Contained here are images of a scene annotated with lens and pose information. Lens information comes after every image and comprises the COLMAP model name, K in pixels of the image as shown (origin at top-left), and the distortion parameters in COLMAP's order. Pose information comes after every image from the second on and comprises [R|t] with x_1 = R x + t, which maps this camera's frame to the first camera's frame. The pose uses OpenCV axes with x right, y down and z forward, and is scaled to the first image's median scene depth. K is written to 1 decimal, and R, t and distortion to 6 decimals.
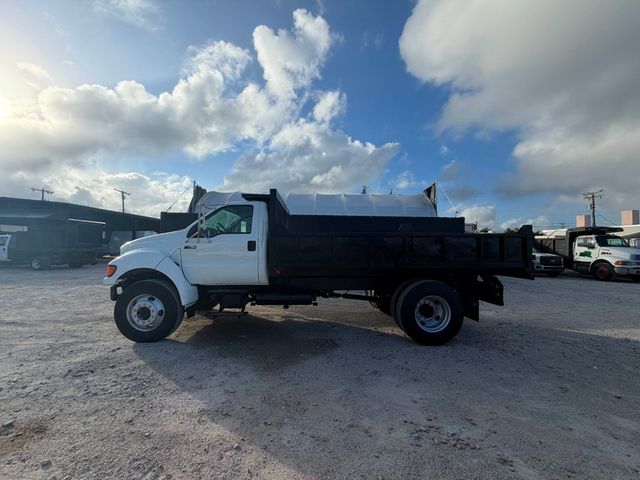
lens RADIAL K [[252.3, 0, 320.0], [0, 252.3, 240.0], [0, 0, 1]] dist [-0.000752, 0.000078]
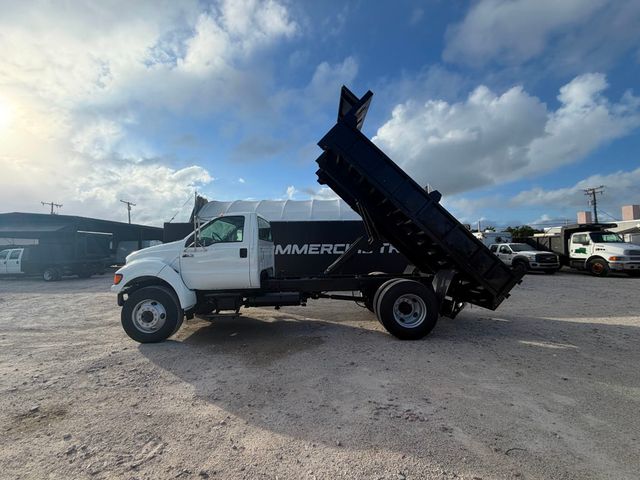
lens RADIAL K [[252.3, 0, 320.0], [0, 252.3, 240.0], [0, 0, 1]] dist [-0.000752, 0.000078]
pose [[0.999412, -0.029916, -0.016734, 0.084146], [0.029647, 0.999430, -0.016152, -0.005850], [0.017207, 0.015646, 0.999730, -0.096269]]
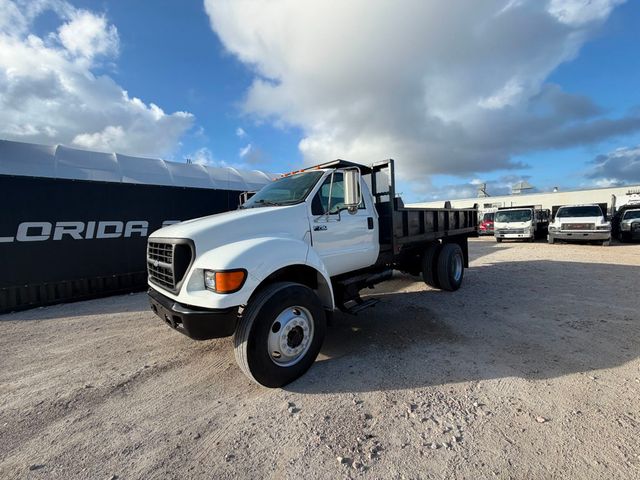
lens RADIAL K [[253.9, 0, 319.3], [0, 253.9, 242.2], [0, 0, 1]] dist [0.001362, 0.000178]
pose [[0.738654, -0.087862, 0.668334, -0.993109], [0.032444, 0.994954, 0.094944, 0.000622], [-0.673304, -0.048447, 0.737777, 0.481182]]
